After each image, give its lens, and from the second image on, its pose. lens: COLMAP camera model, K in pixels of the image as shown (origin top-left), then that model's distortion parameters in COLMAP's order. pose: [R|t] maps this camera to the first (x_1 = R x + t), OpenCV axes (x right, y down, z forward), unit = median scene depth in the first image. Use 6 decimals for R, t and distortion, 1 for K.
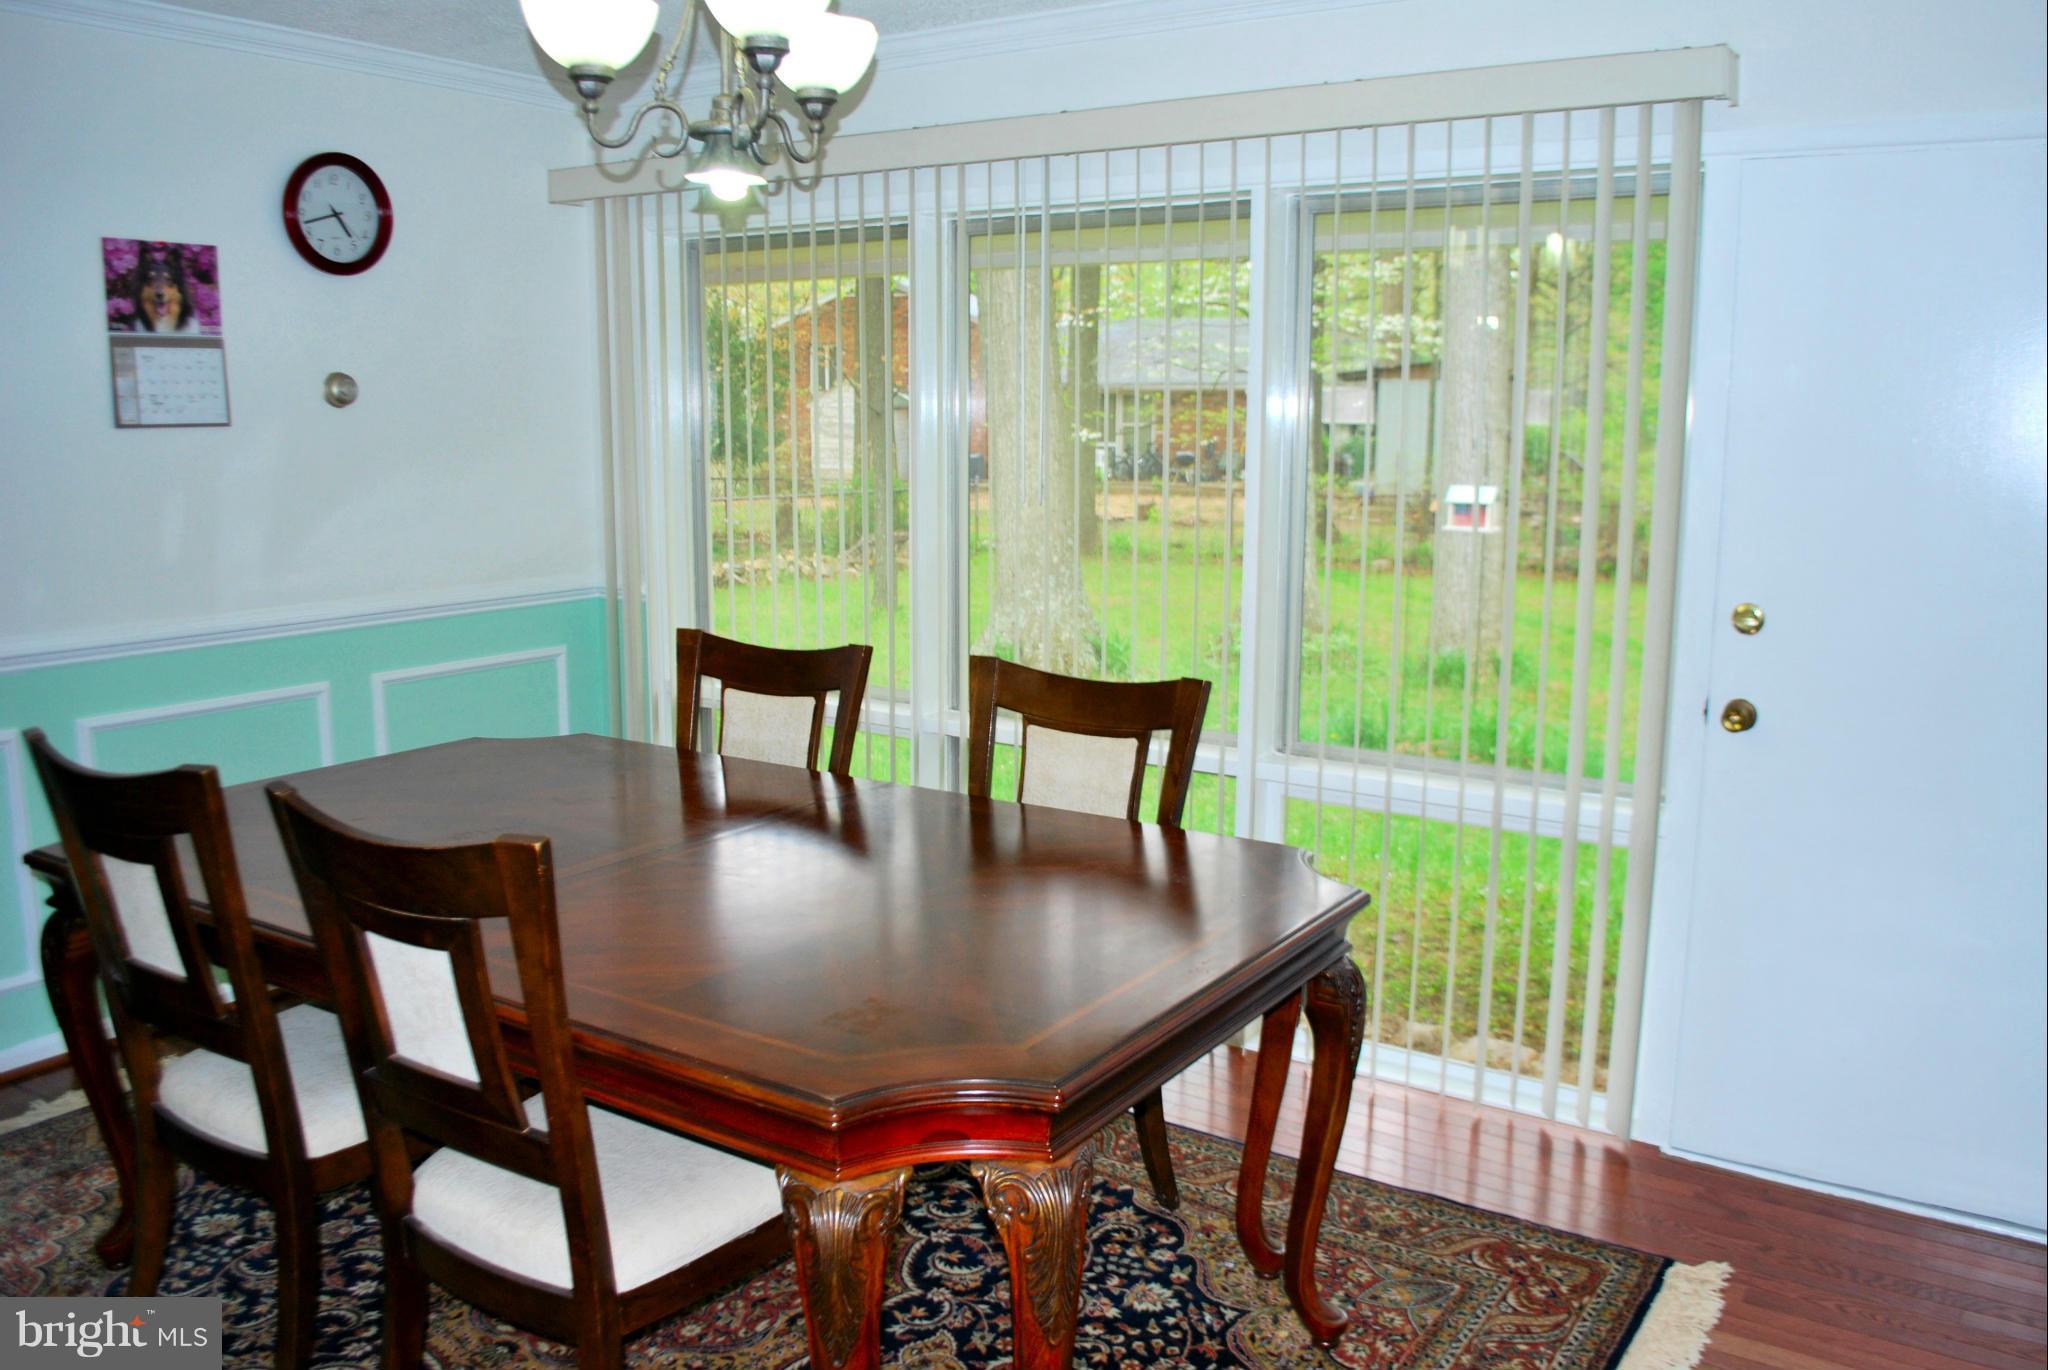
lens RADIAL K [[1615.0, 0, 1058.5], [0, 1615.0, 685.9], [0, 0, 1]] dist [-0.086497, 0.015849]
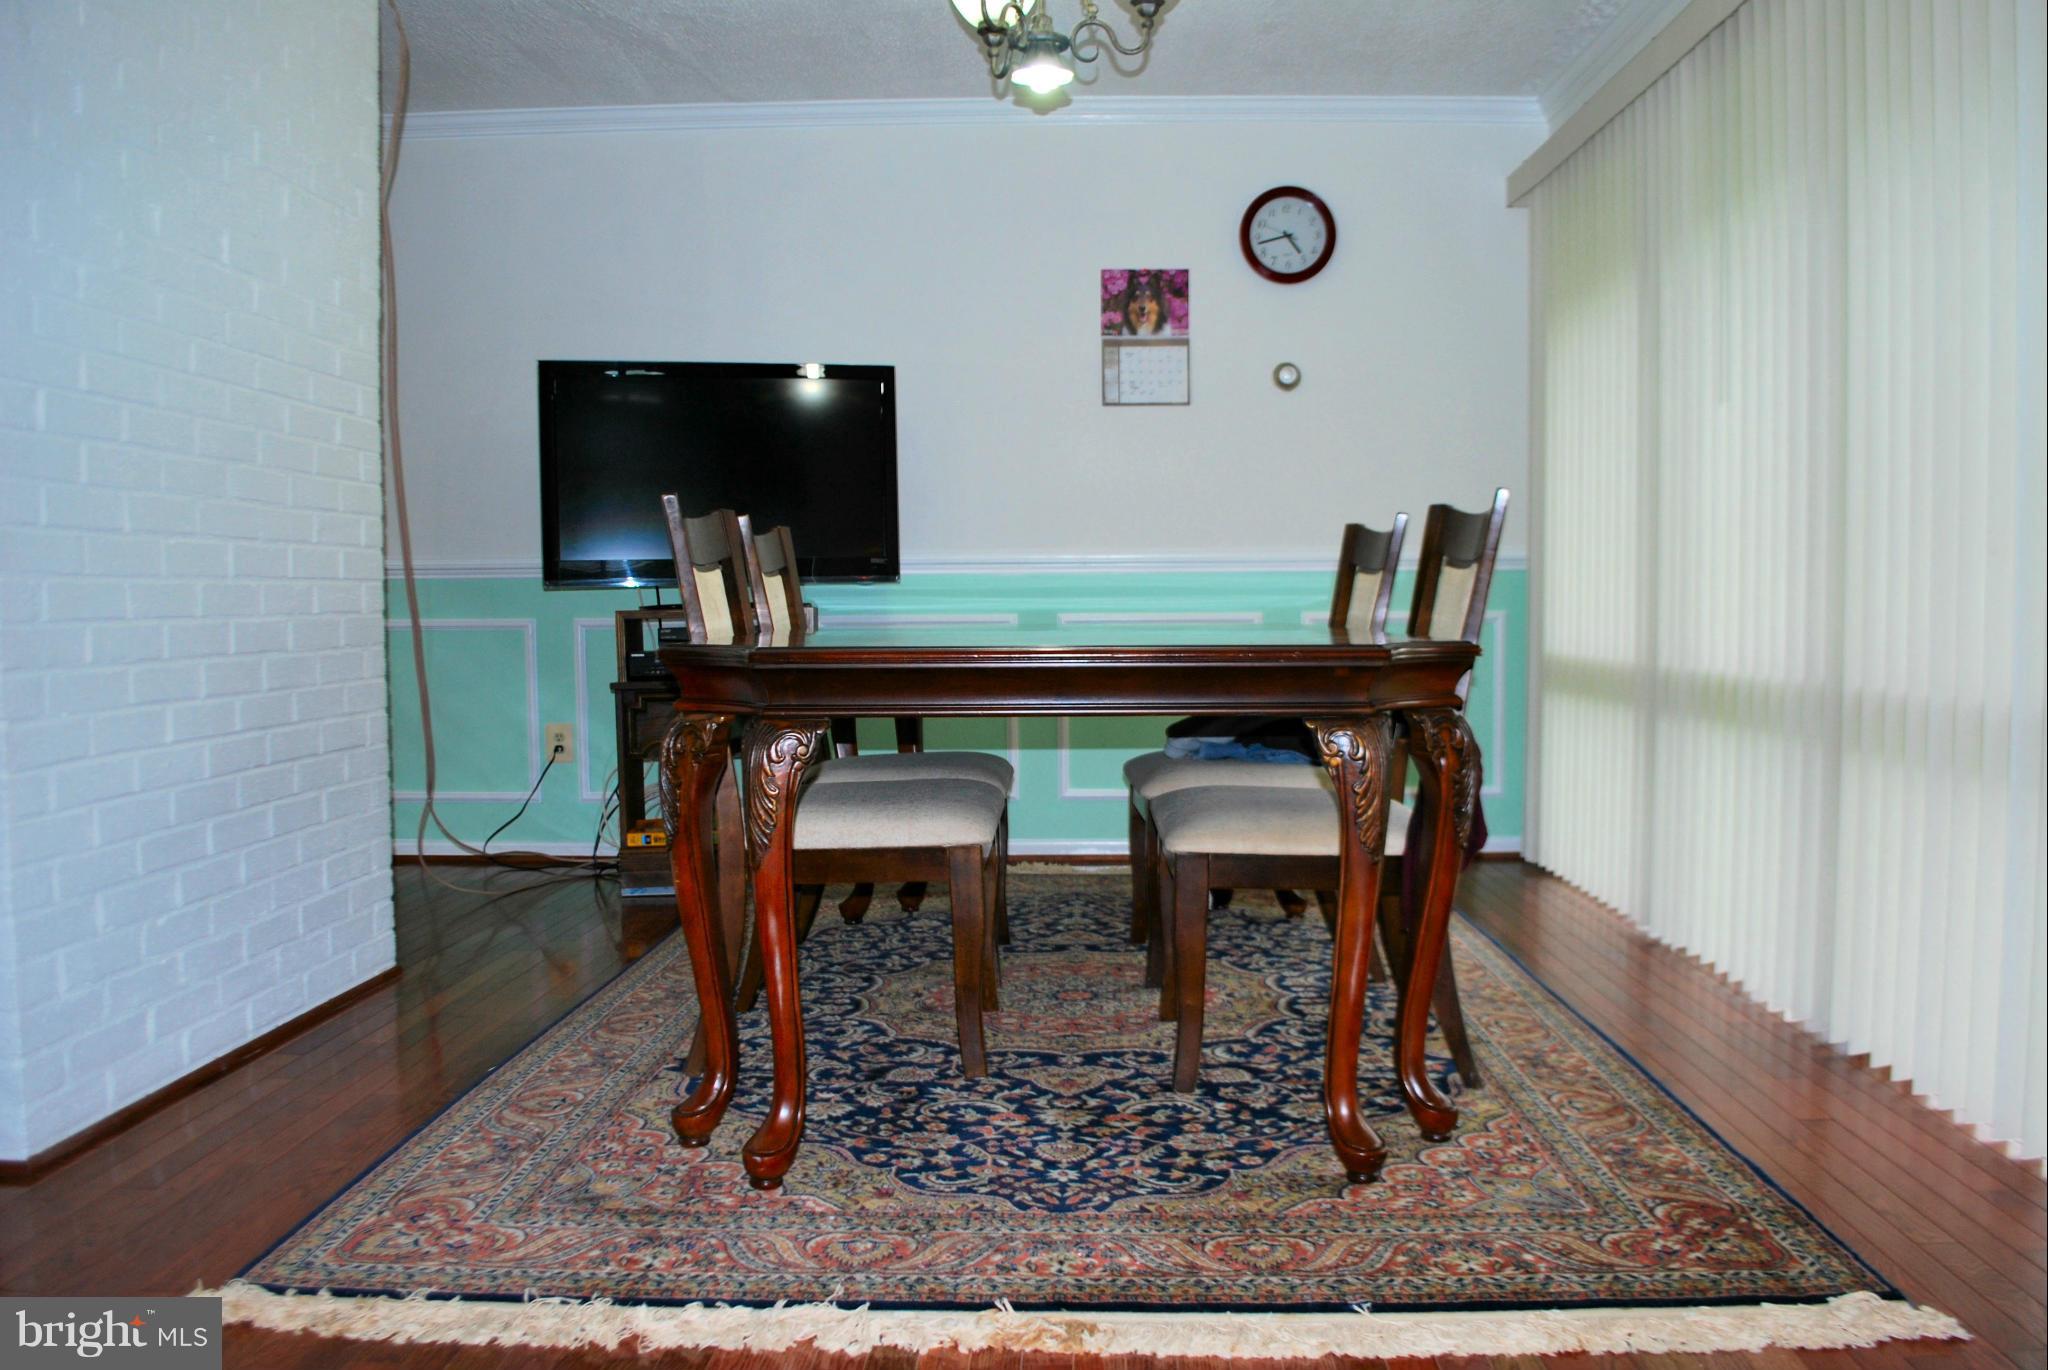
lens RADIAL K [[1615.0, 0, 1058.5], [0, 1615.0, 685.9], [0, 0, 1]] dist [-0.086497, 0.015849]
pose [[0.534228, 0.037503, -0.844508, 0.576850], [-0.134141, 0.990118, -0.040888, 0.141202], [0.834629, 0.135127, 0.533980, 0.242673]]
